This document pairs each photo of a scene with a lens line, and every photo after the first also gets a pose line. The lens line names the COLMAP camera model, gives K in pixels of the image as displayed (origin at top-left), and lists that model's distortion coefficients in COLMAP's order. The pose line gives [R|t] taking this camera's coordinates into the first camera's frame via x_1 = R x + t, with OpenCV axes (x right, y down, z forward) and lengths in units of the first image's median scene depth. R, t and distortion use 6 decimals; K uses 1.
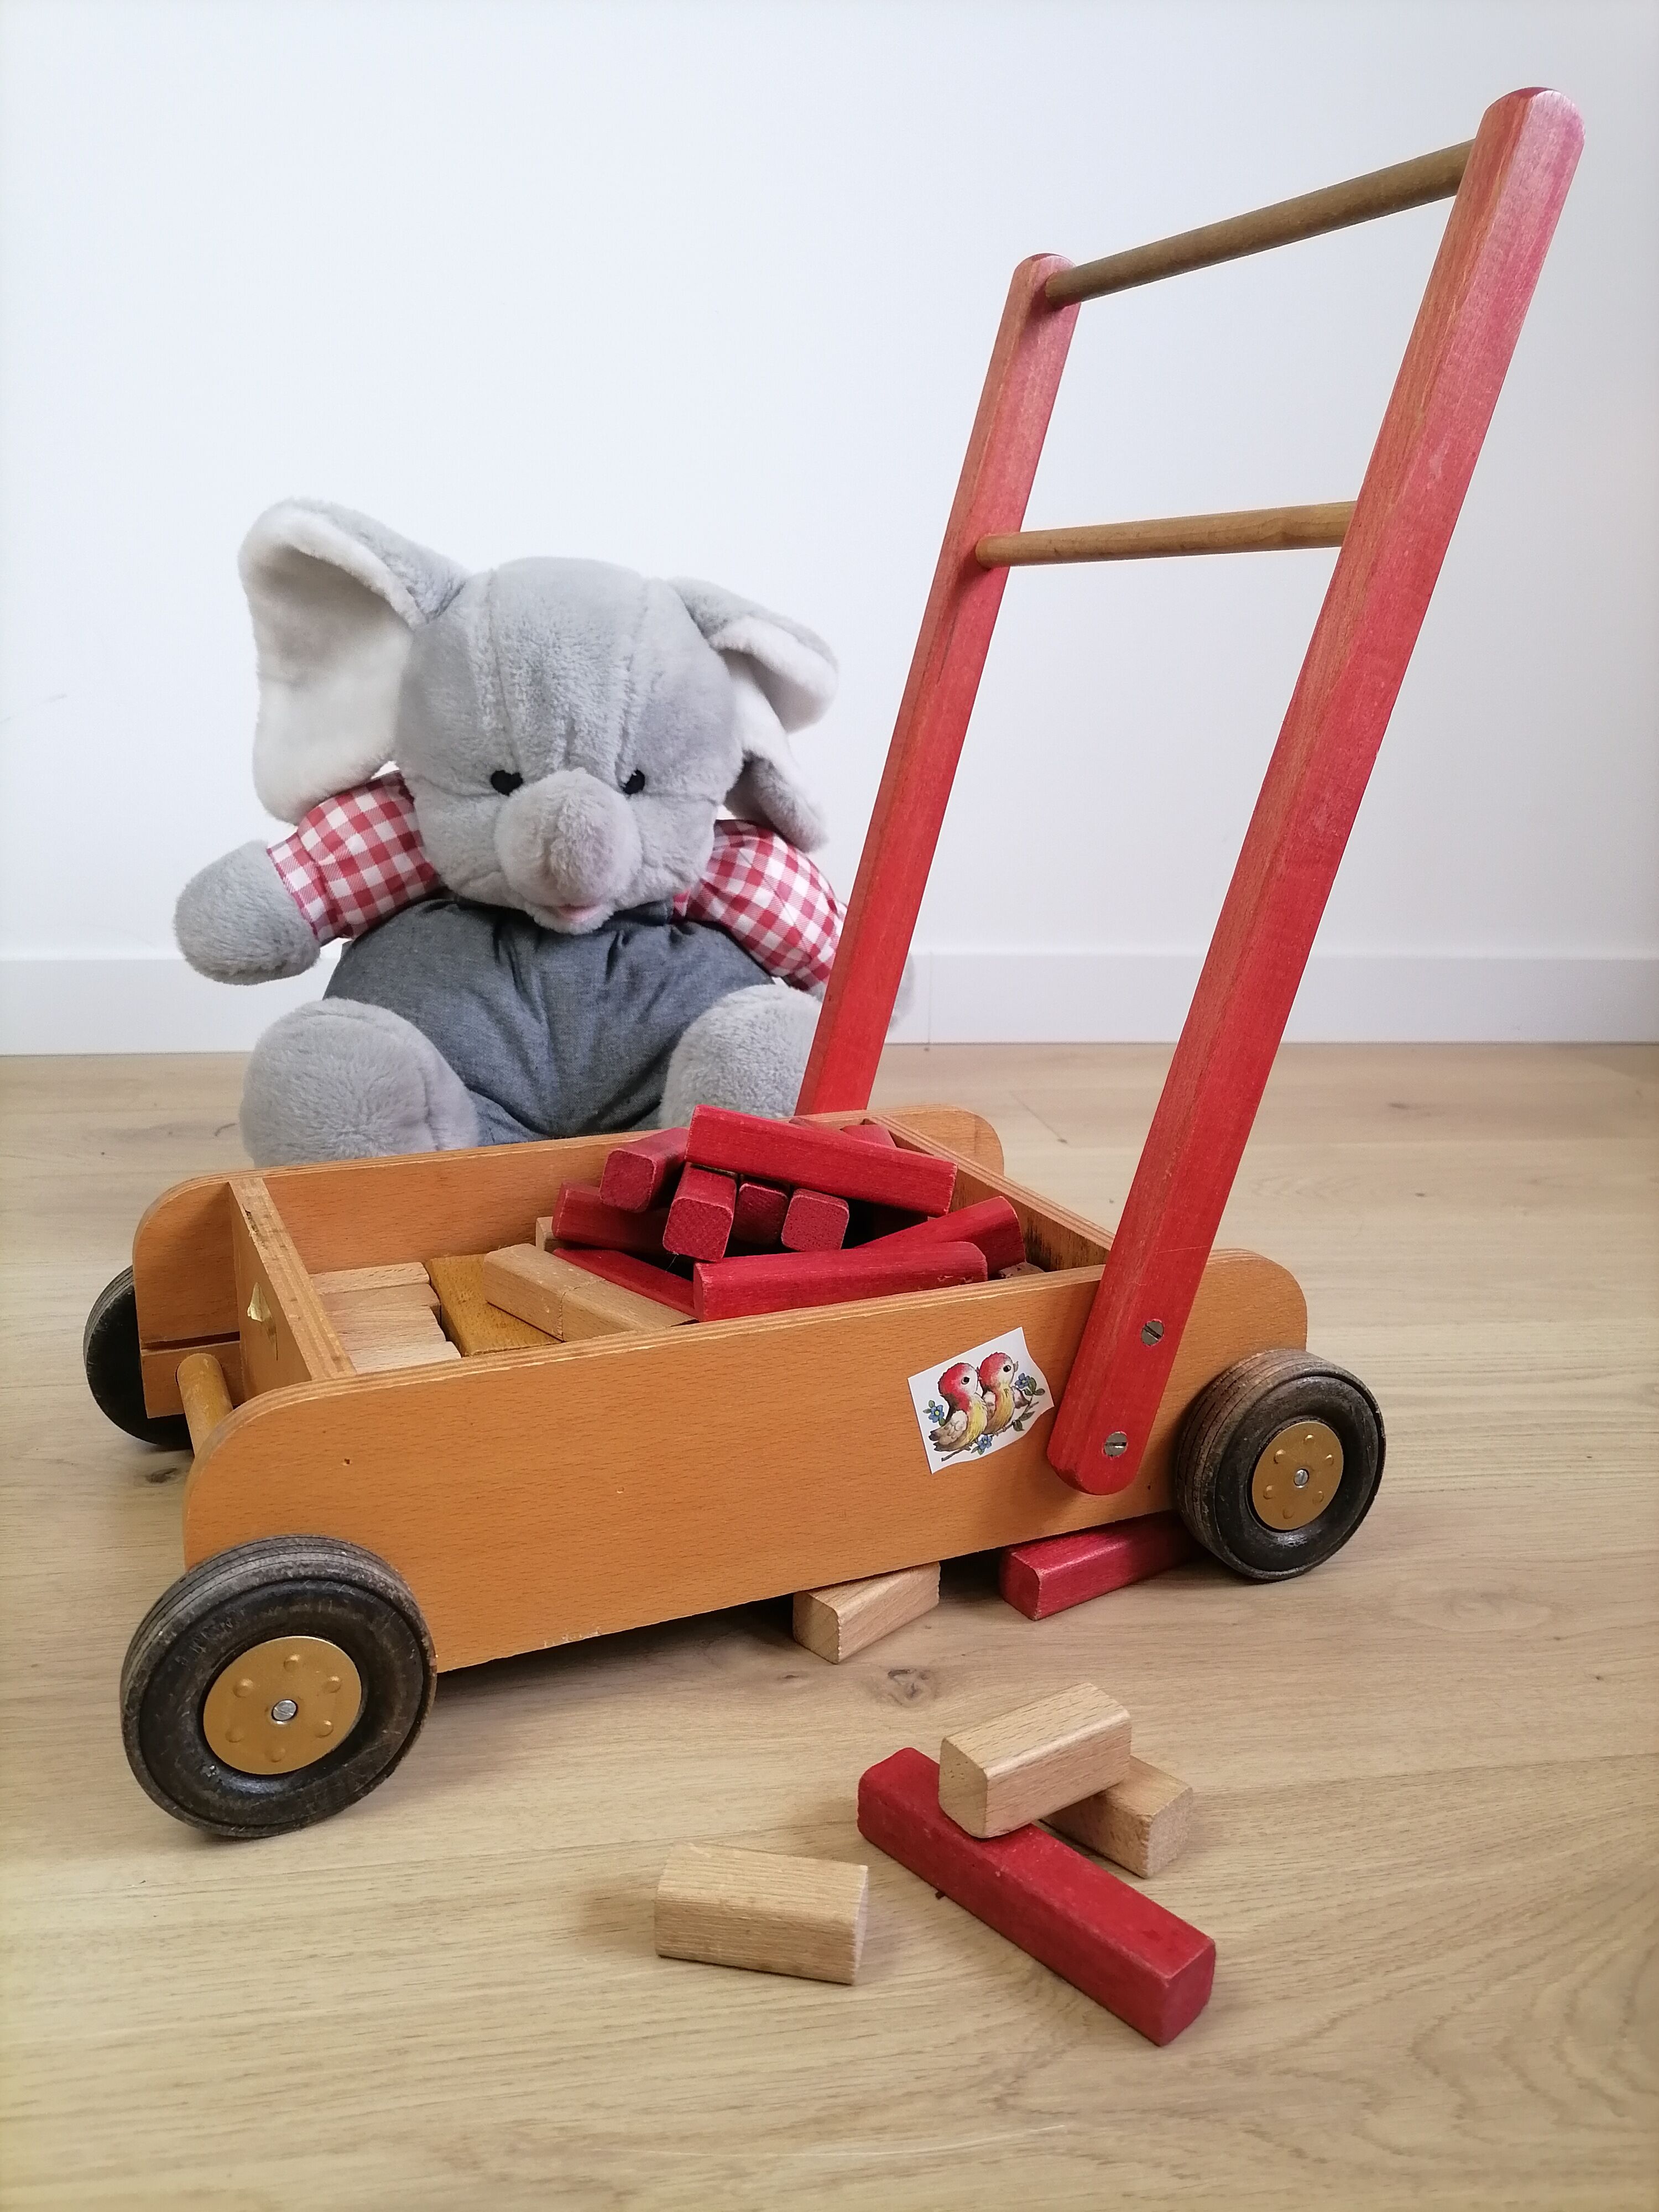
lens RADIAL K [[1662.6, 0, 829.5], [0, 1662.6, 1106.0], [0, 0, 1]] dist [0.001513, -0.000916]
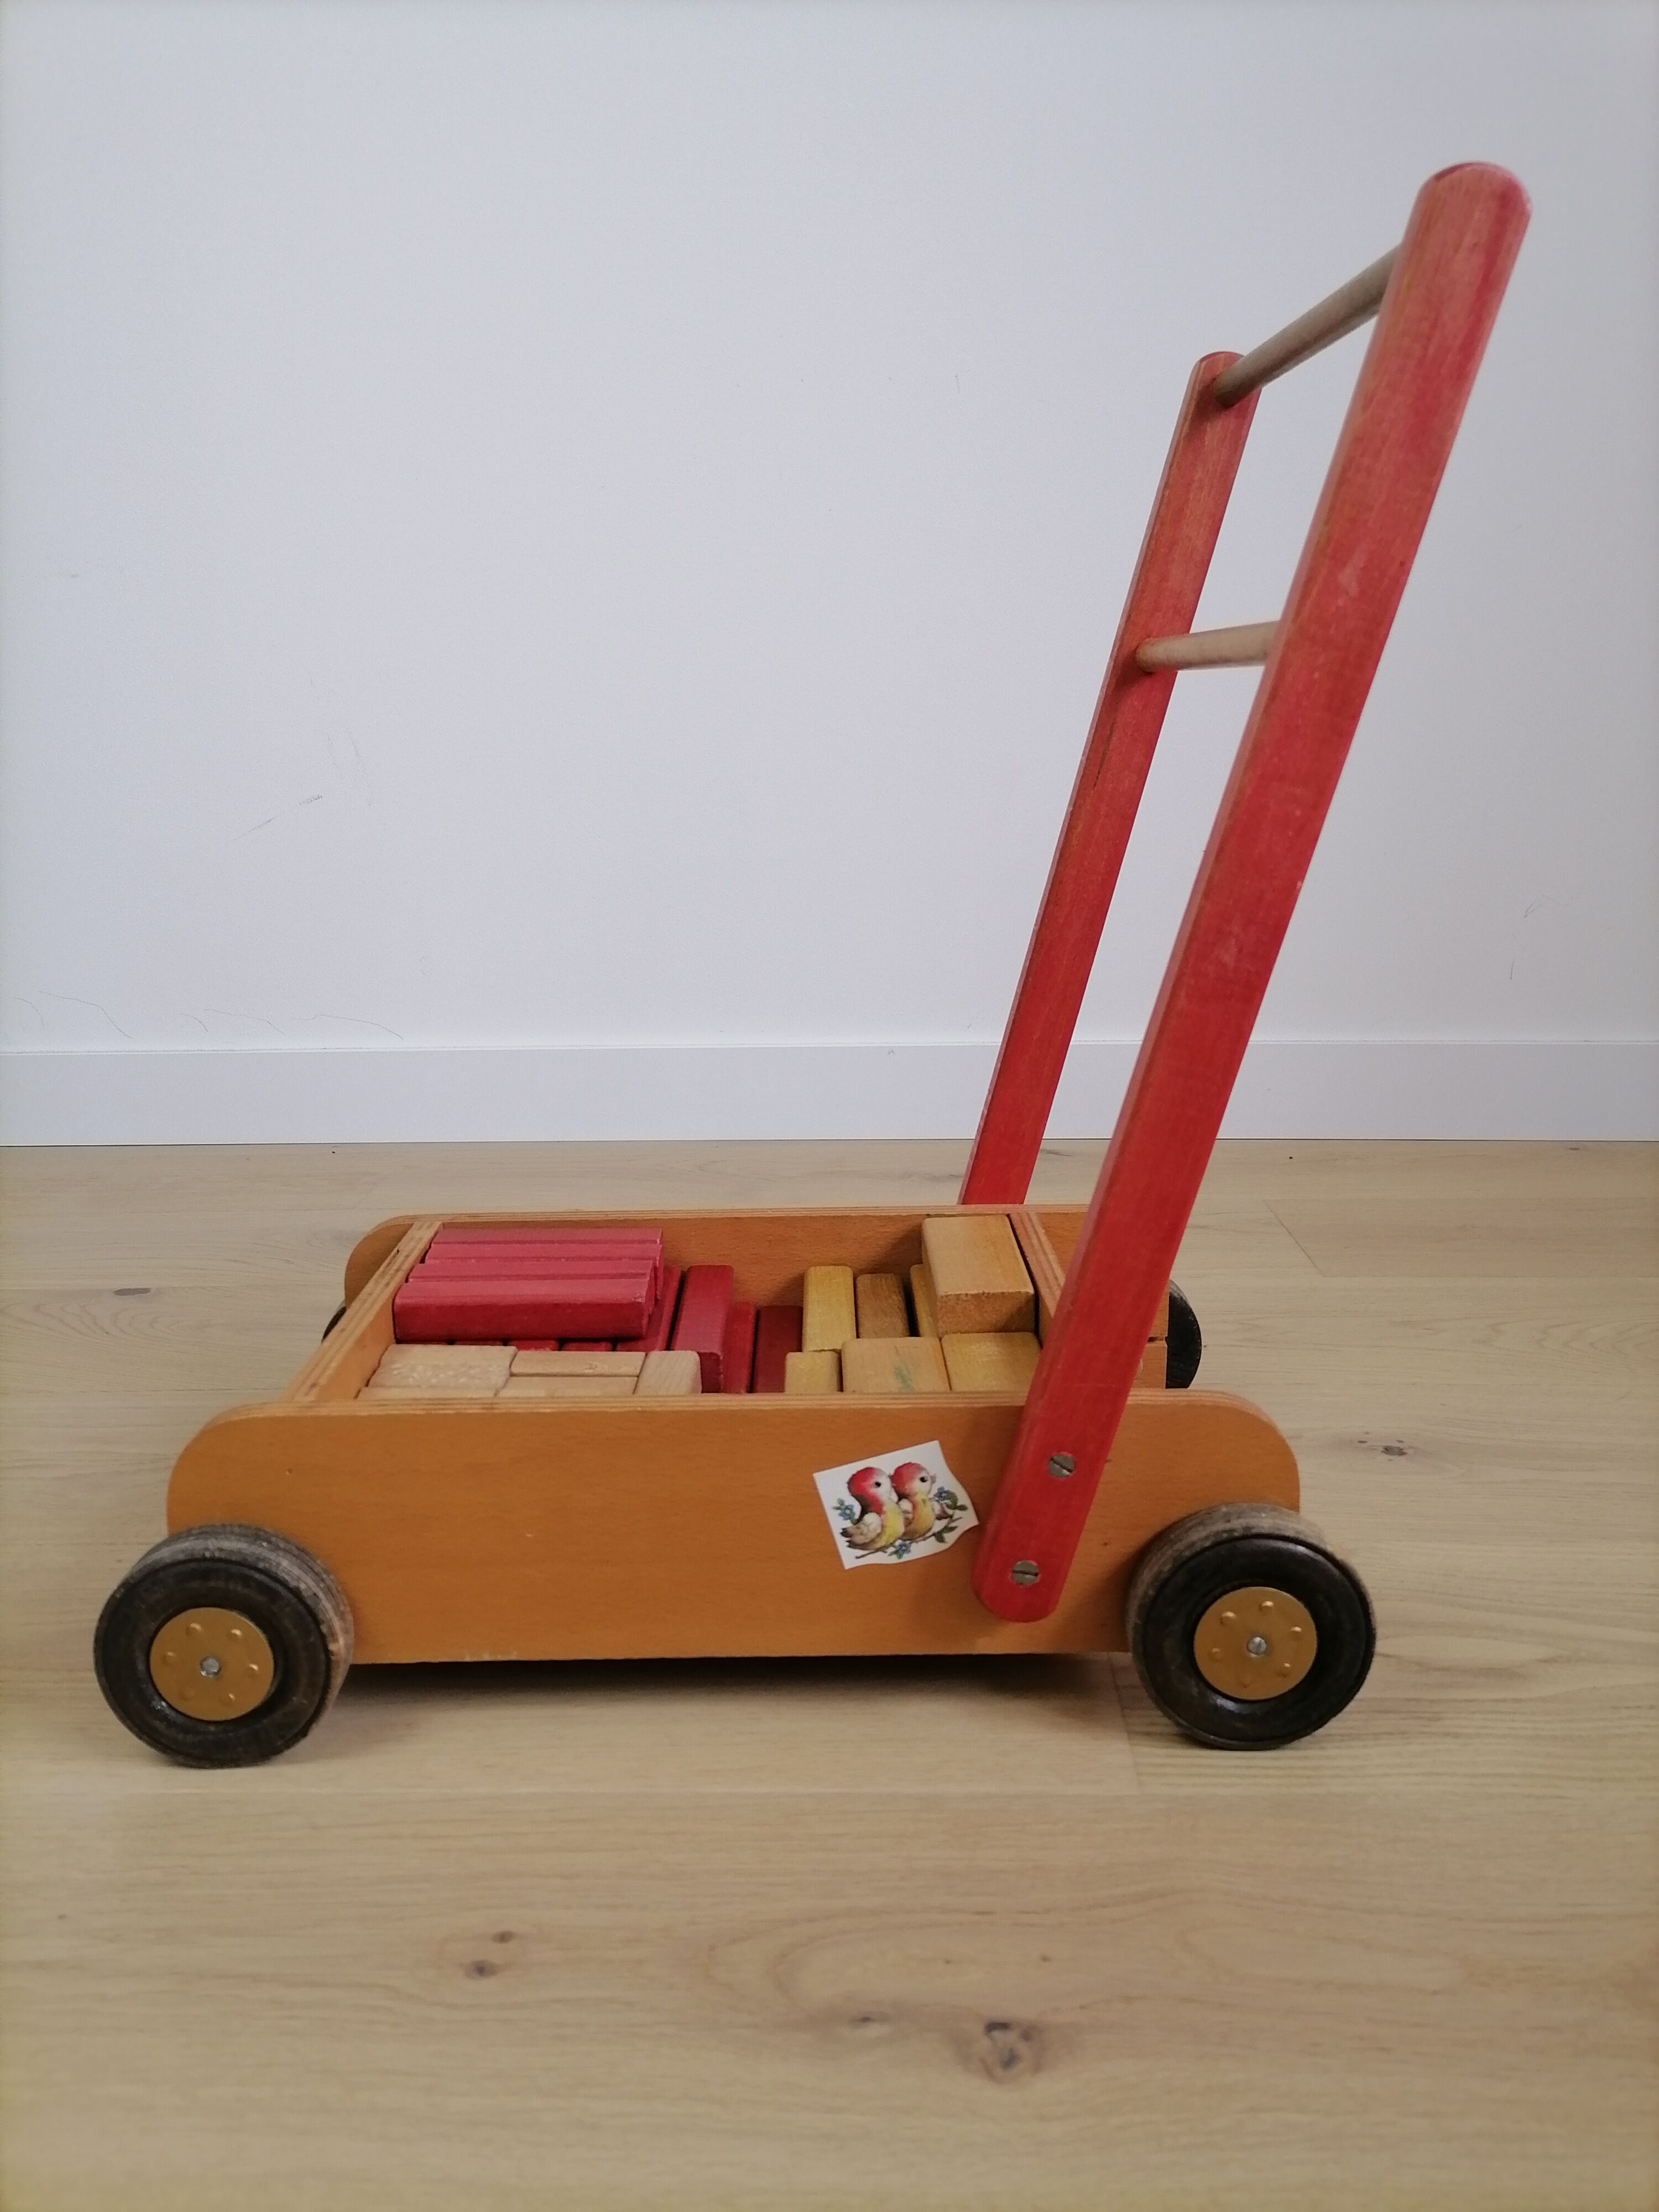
lens RADIAL K [[1640.7, 0, 829.5], [0, 1640.7, 1106.0], [0, 0, 1]] dist [0.004579, 0.001137]
pose [[0.909611, 0.061693, -0.410854, 0.456474], [-0.071104, 0.997440, -0.007647, -0.059131], [0.409330, 0.036169, 0.911669, 0.050474]]
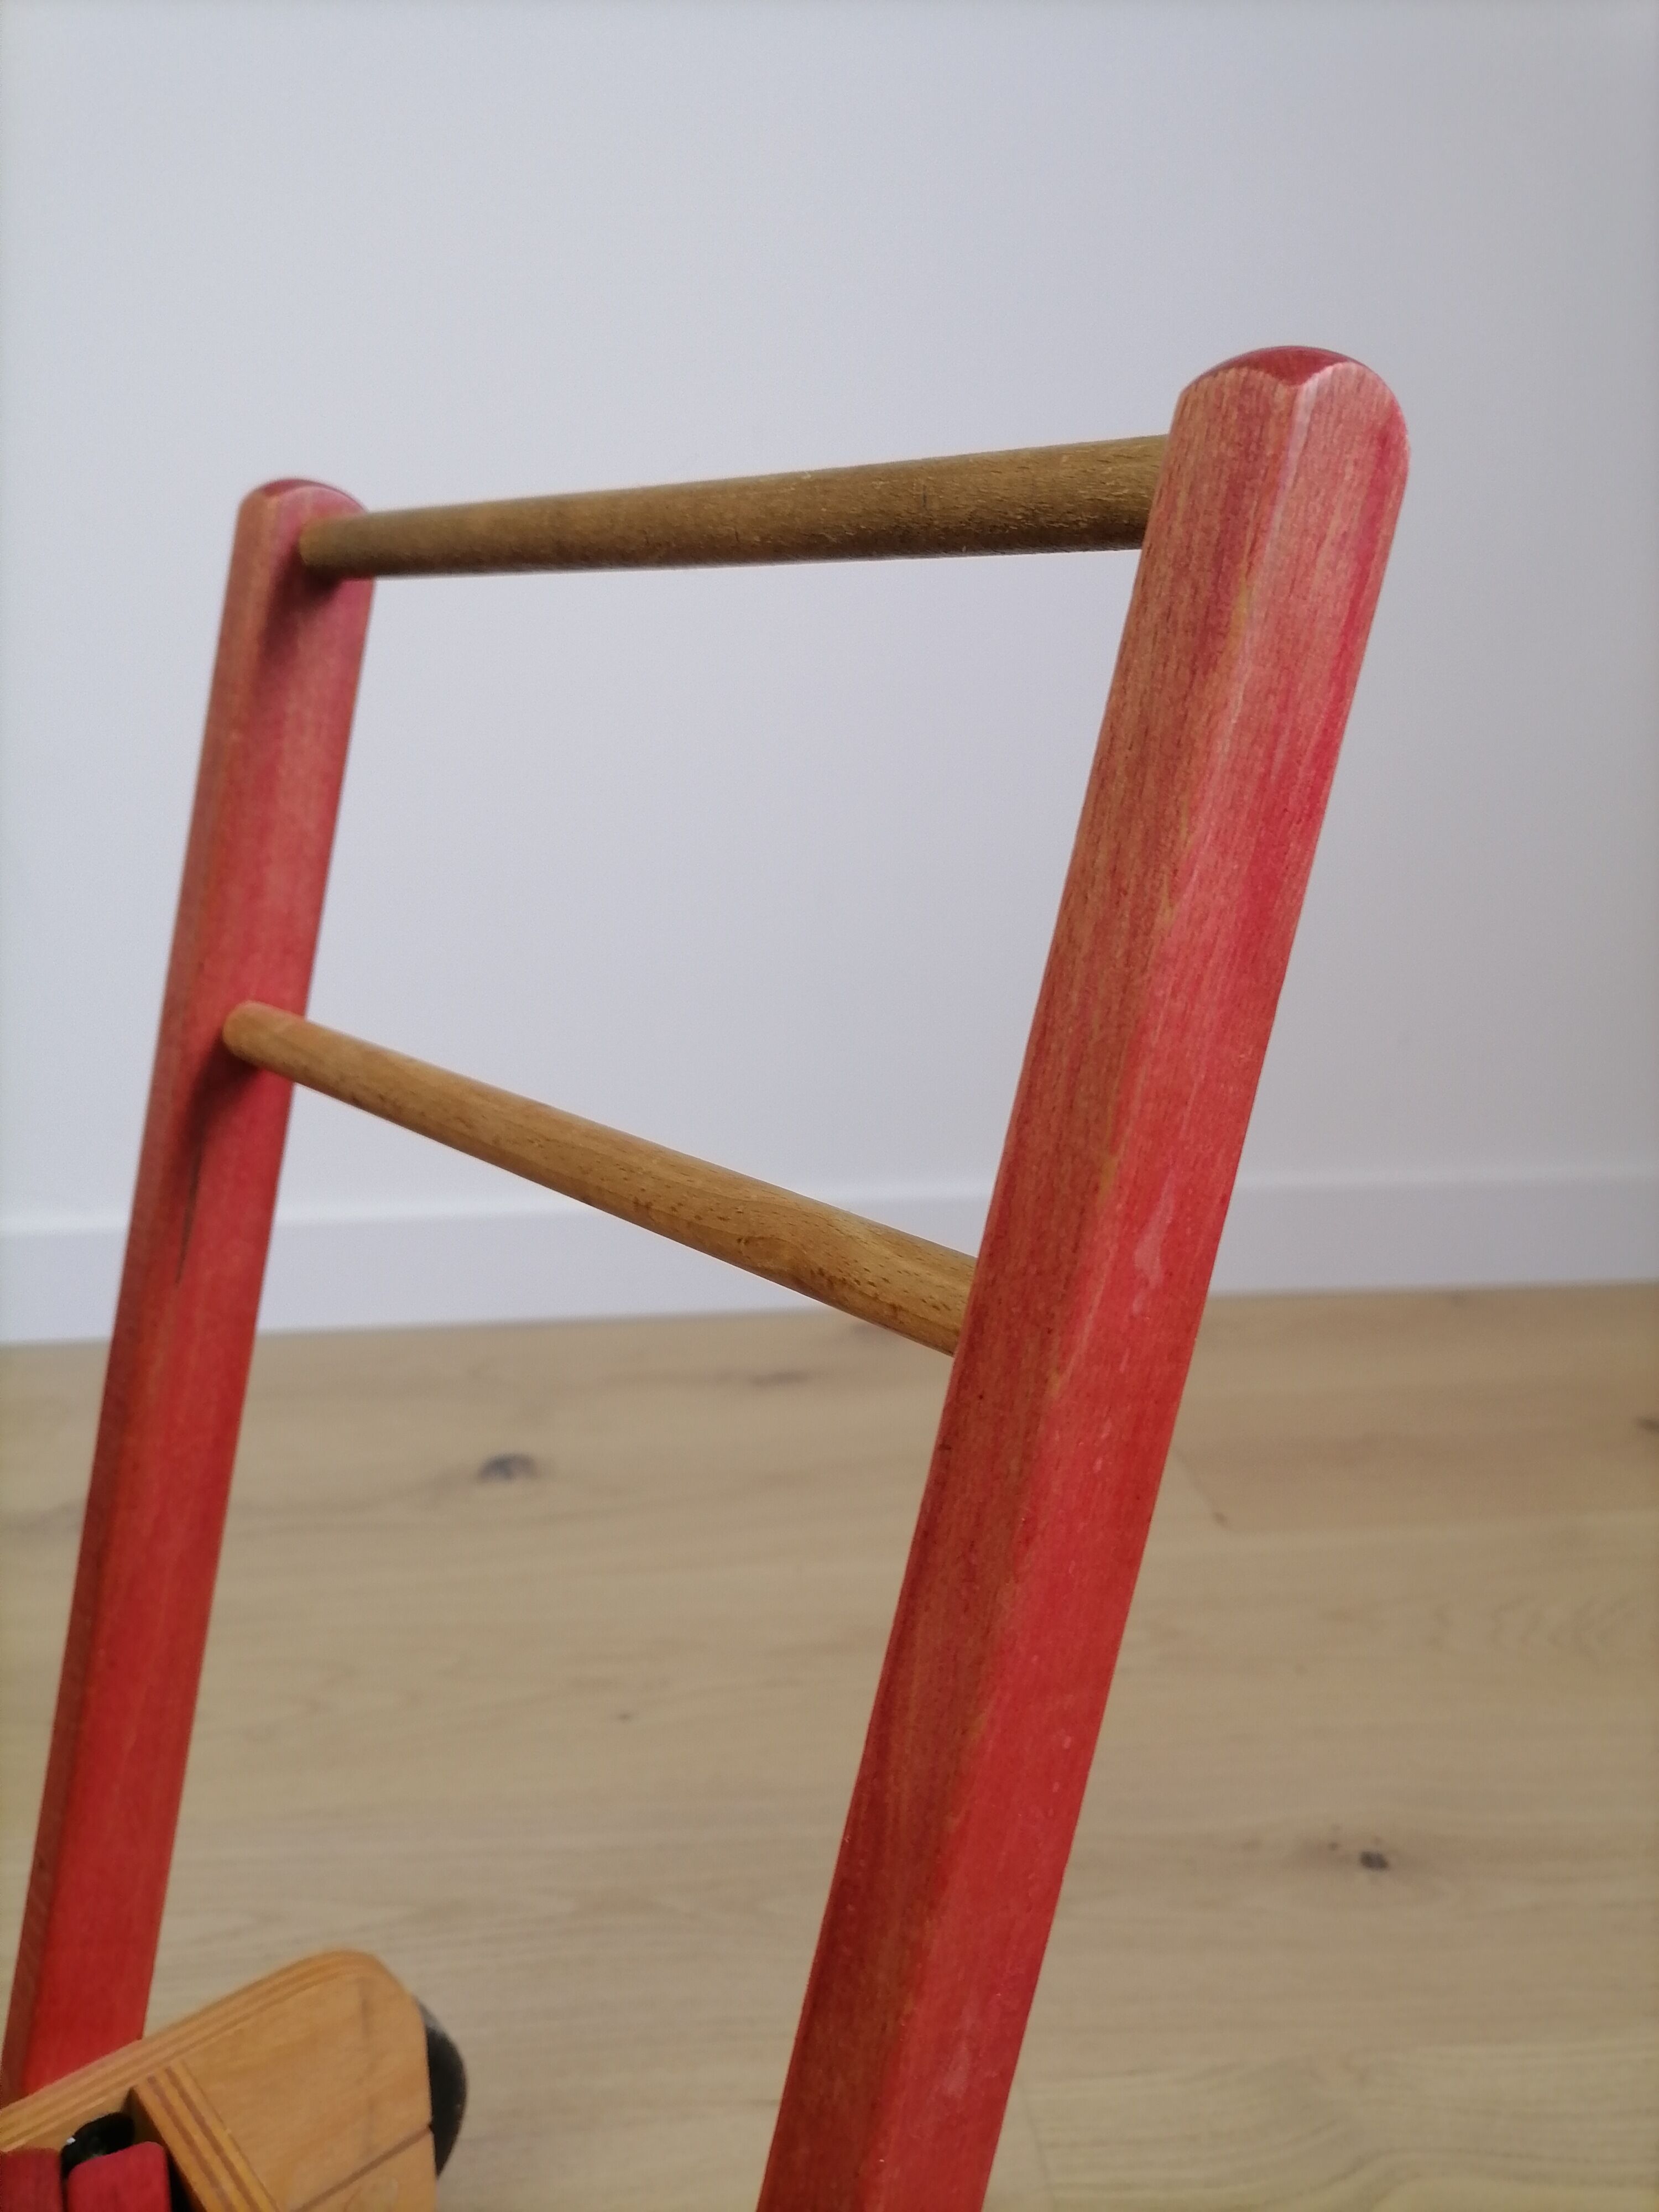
lens RADIAL K [[1698.5, 0, 829.5], [0, 1698.5, 1106.0], [0, 0, 1]] dist [0.001823, -0.000225]
pose [[0.958481, -0.102628, 0.266047, 0.169260], [0.102219, 0.994642, 0.015423, -0.401106], [-0.266204, 0.012412, 0.963837, 0.571802]]
